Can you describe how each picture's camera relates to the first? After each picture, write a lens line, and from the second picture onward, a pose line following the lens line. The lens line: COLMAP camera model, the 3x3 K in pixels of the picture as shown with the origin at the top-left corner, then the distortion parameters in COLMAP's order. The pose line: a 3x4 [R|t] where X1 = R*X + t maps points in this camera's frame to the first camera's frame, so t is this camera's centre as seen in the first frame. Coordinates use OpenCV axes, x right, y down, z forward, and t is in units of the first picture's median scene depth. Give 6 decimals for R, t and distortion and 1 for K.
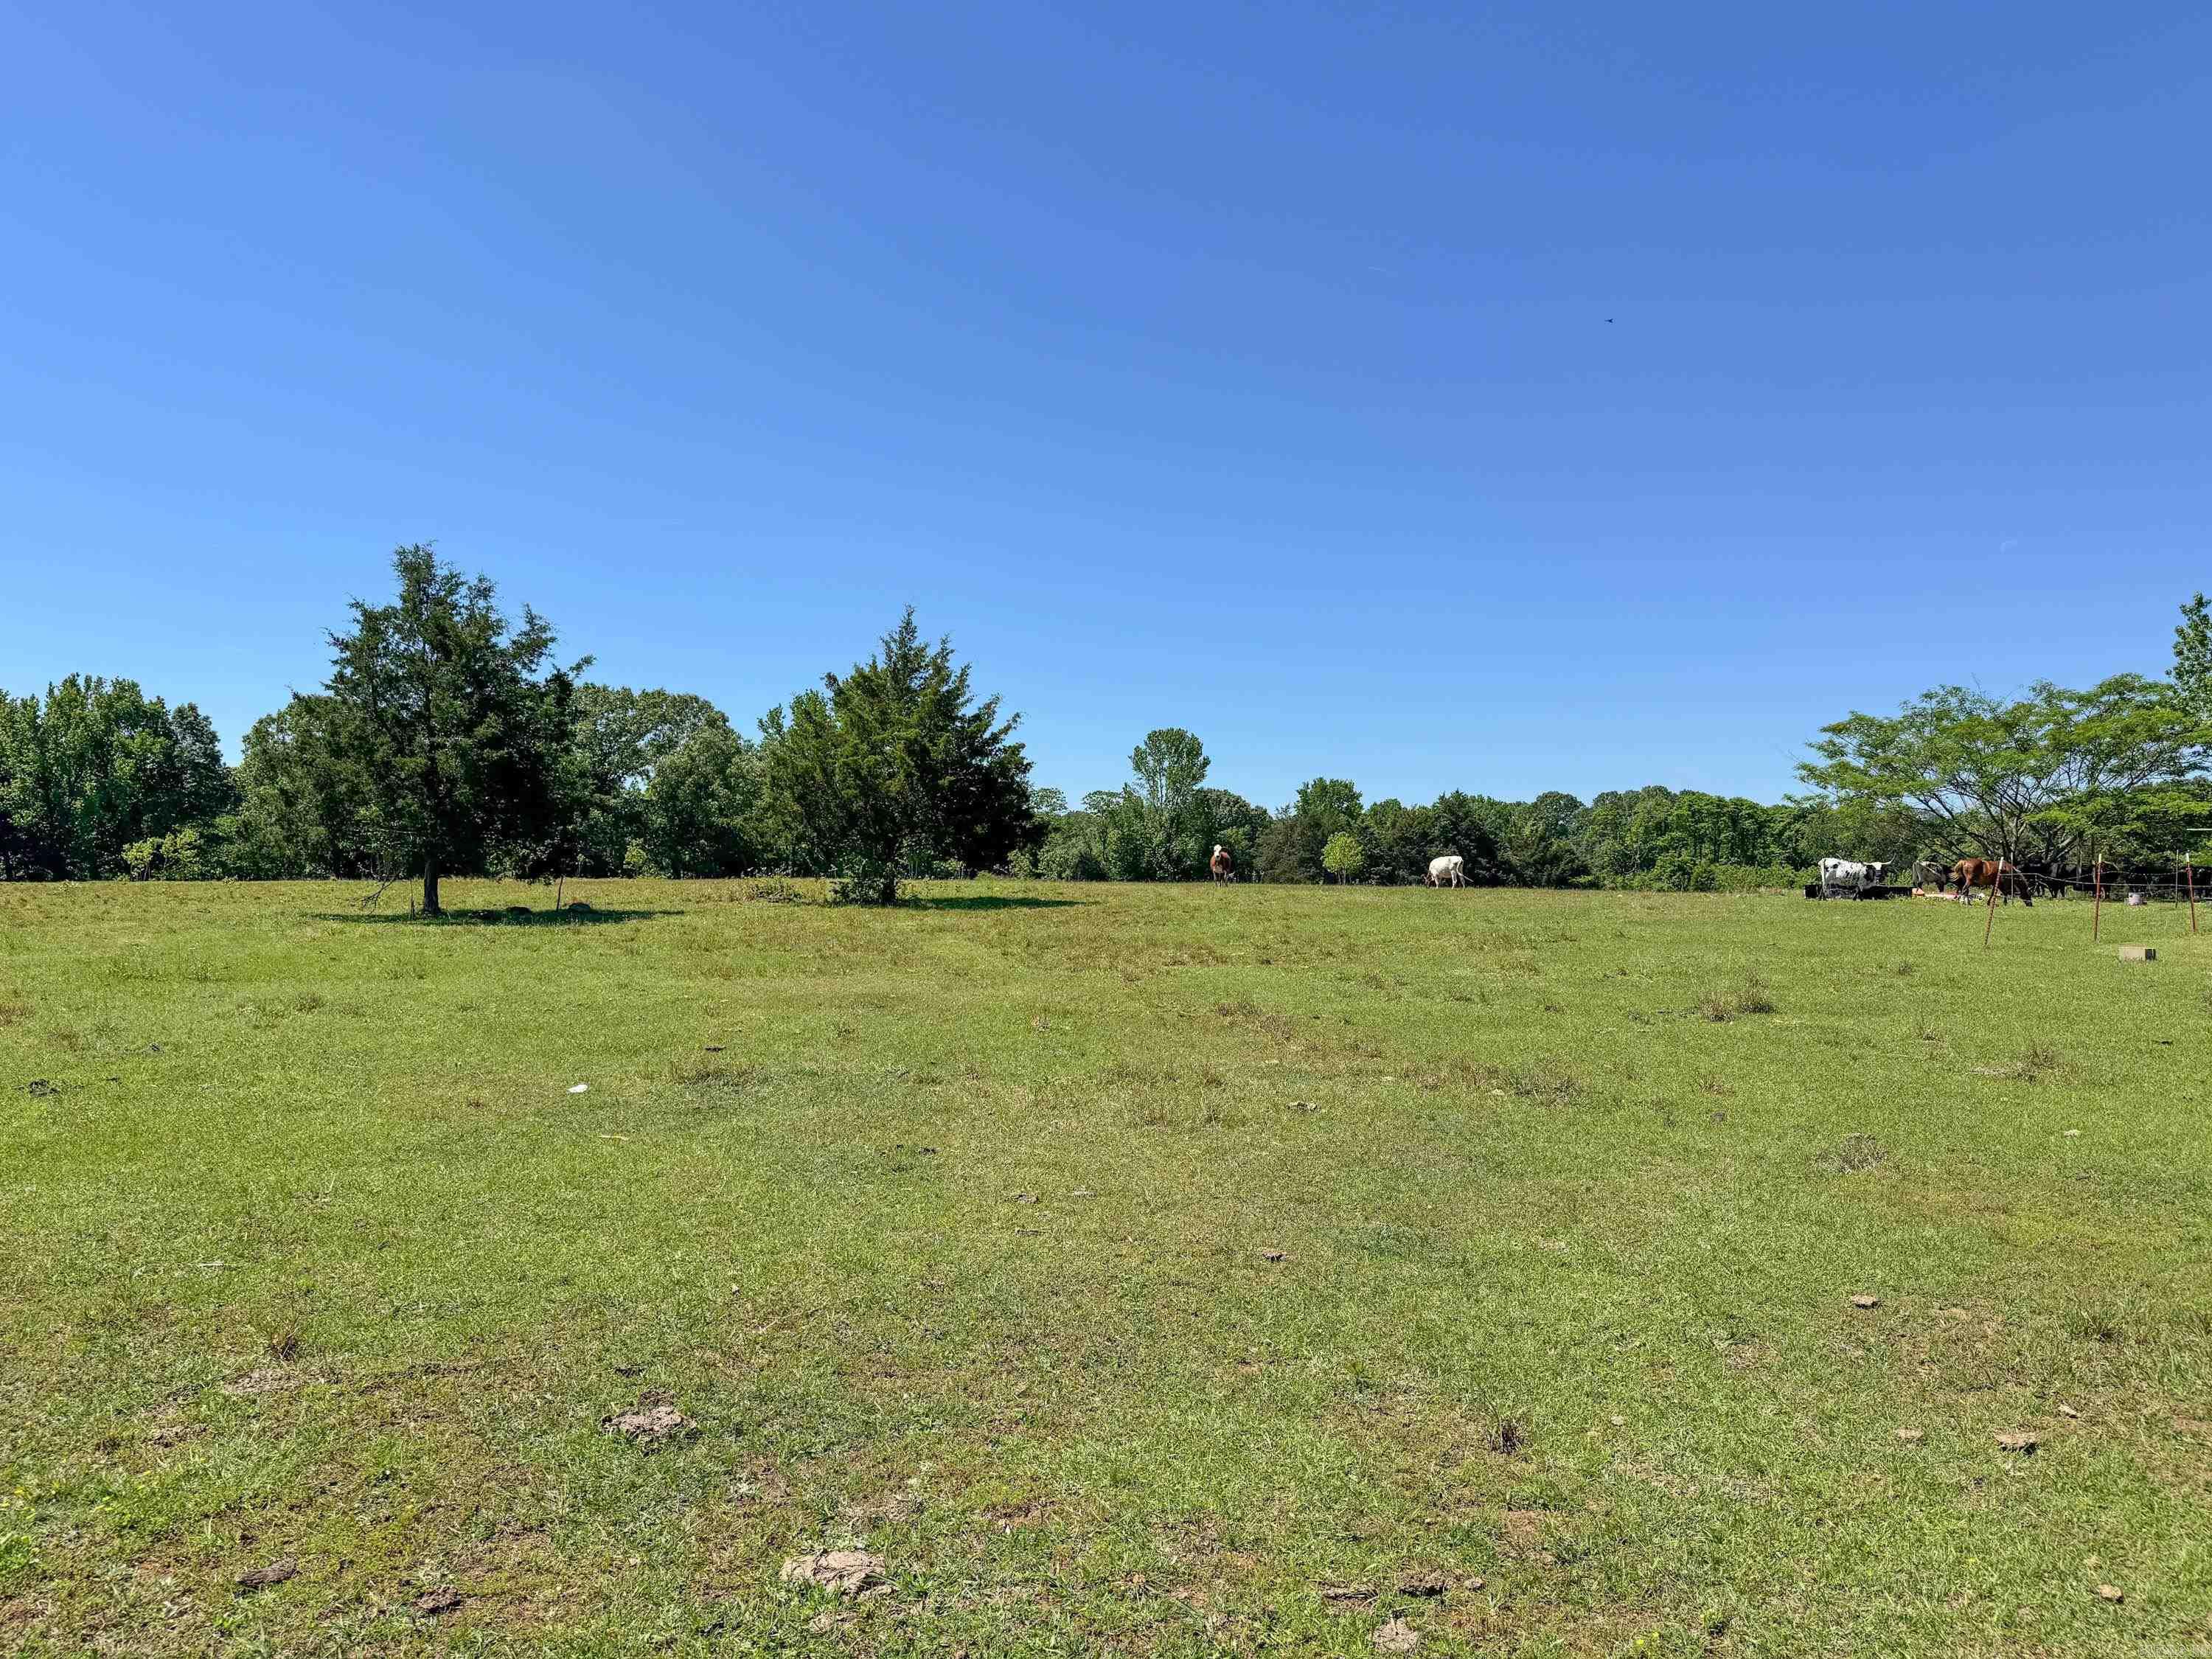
lens RADIAL K [[1547.1, 0, 1107.4], [0, 1547.1, 828.7], [0, 0, 1]] dist [0.059996, 0.000855]
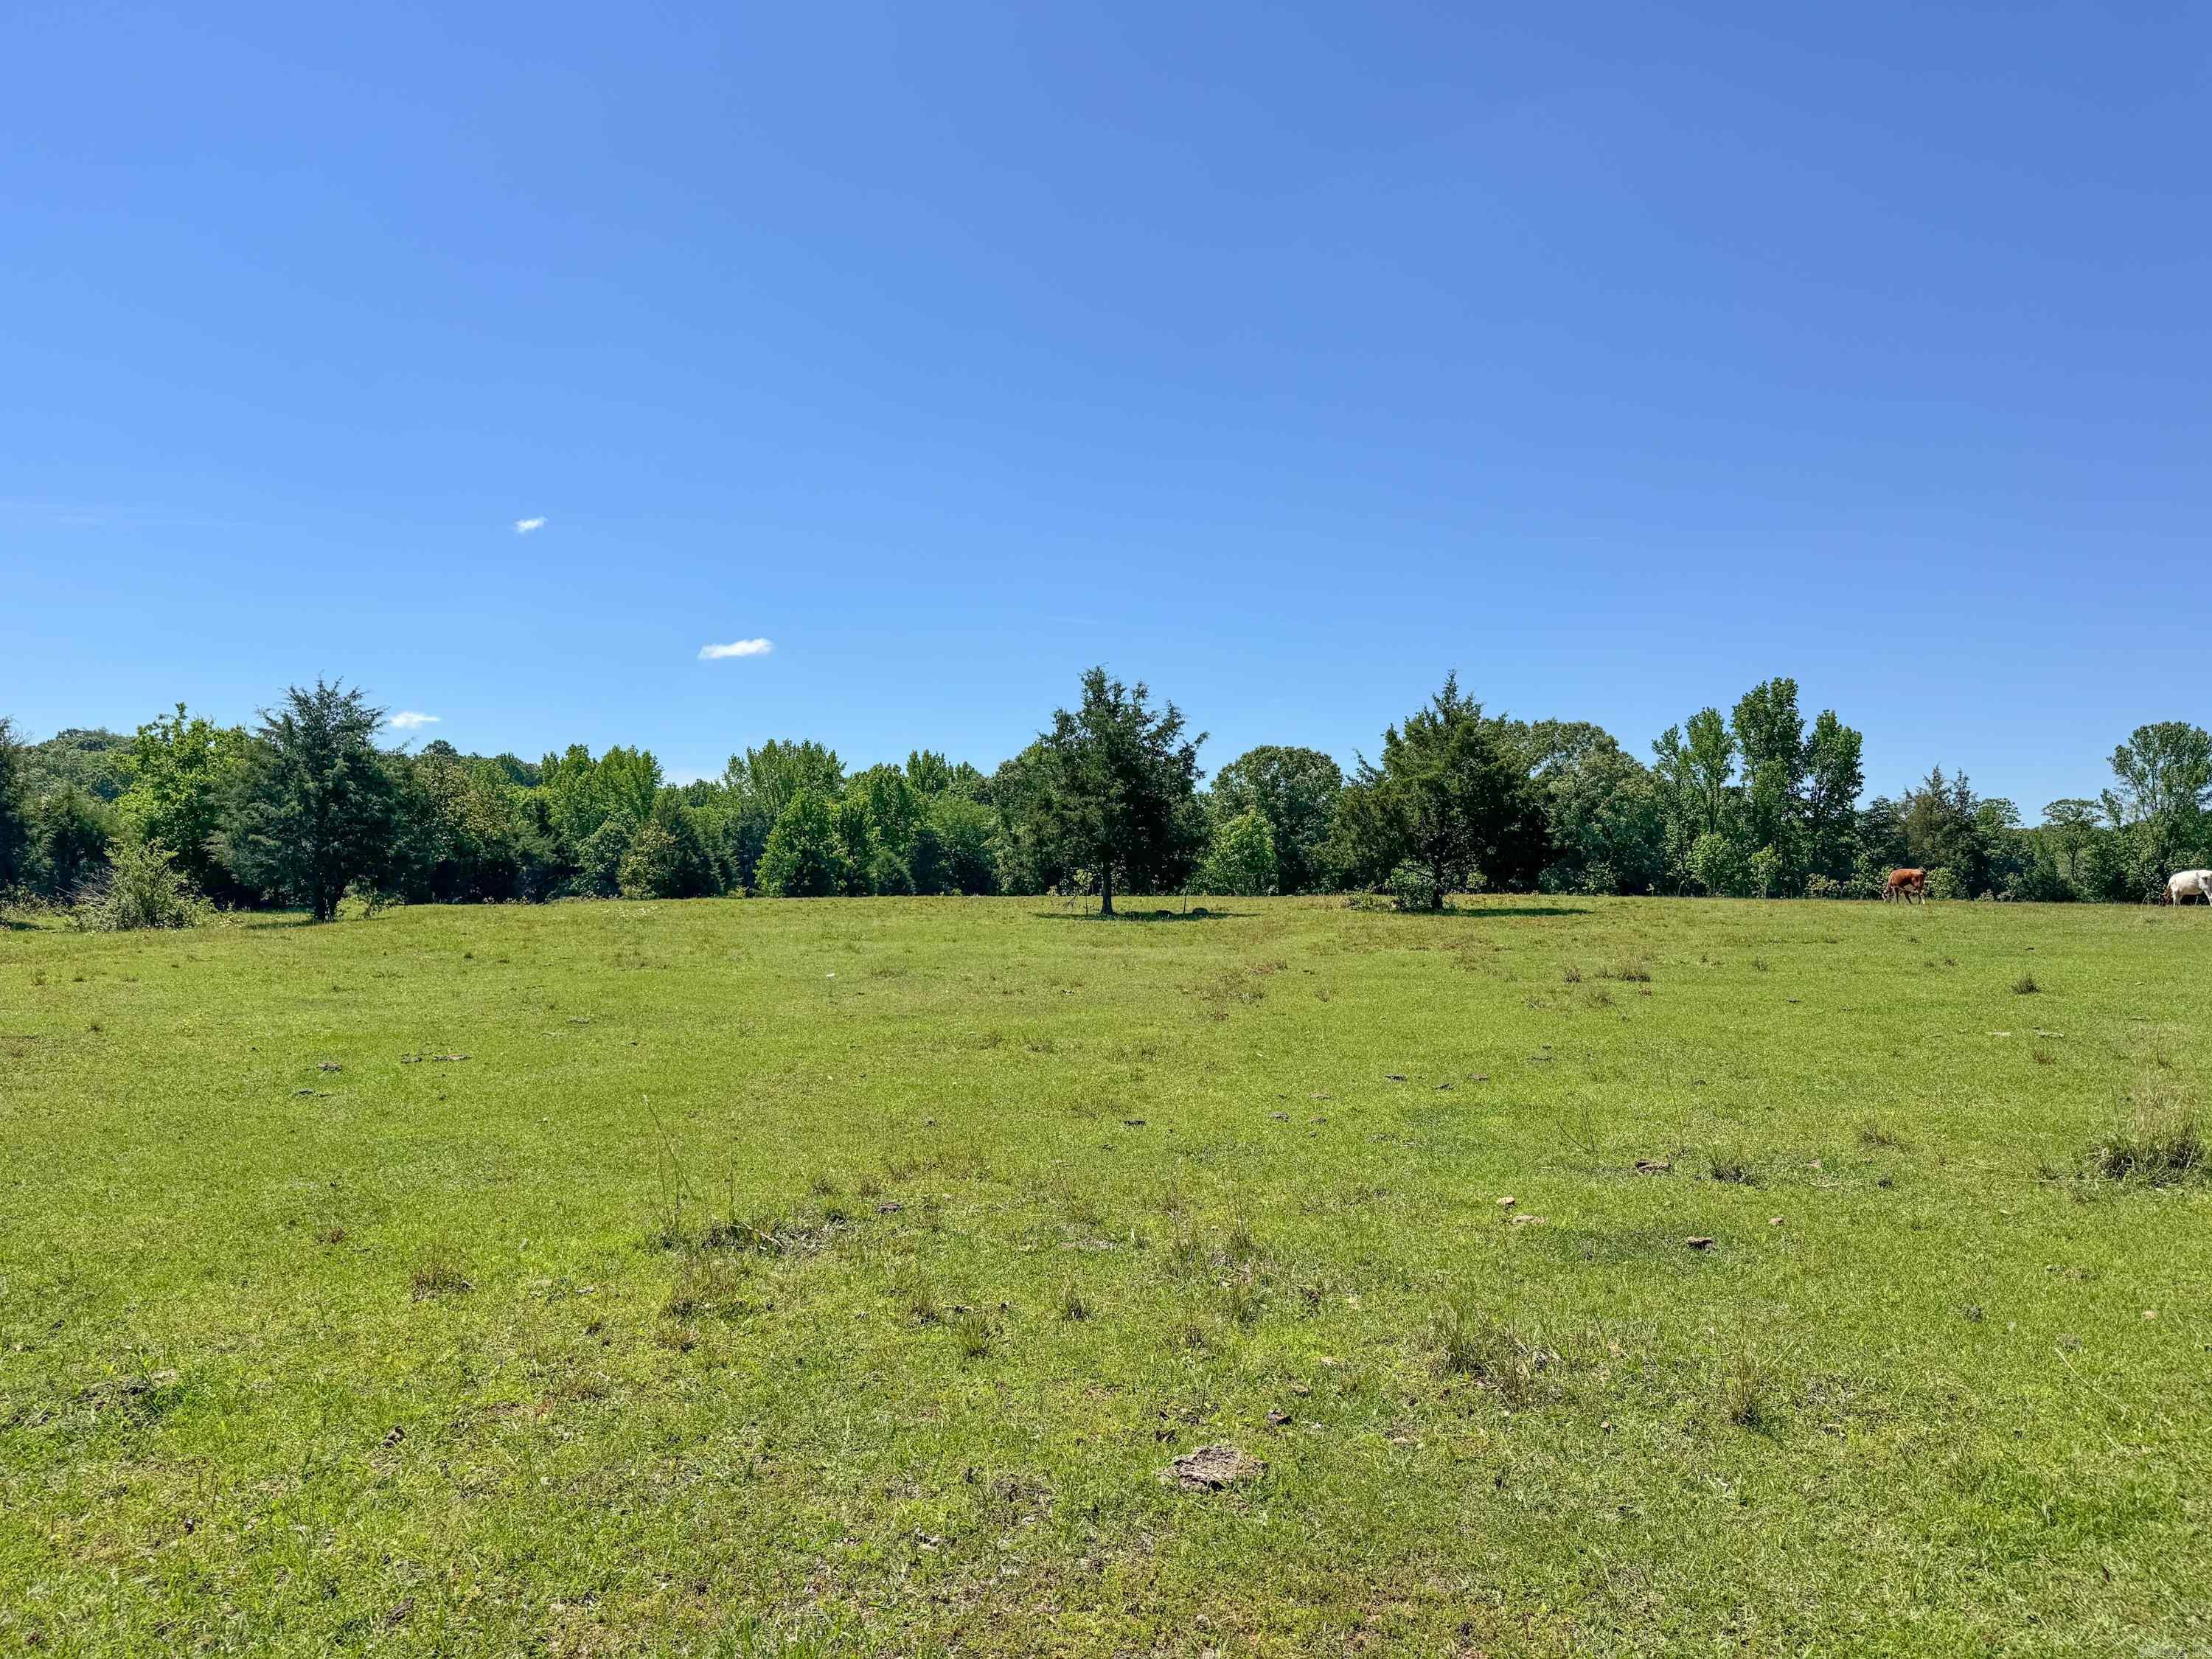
lens RADIAL K [[1547.1, 0, 1103.3], [0, 1547.1, 821.5], [0, 0, 1]] dist [0.059996, 0.000855]
pose [[0.809736, -0.026898, -0.586177, 0.247555], [0.016110, 0.999591, -0.023615, 0.000569], [0.586572, 0.009679, 0.809839, -0.110282]]
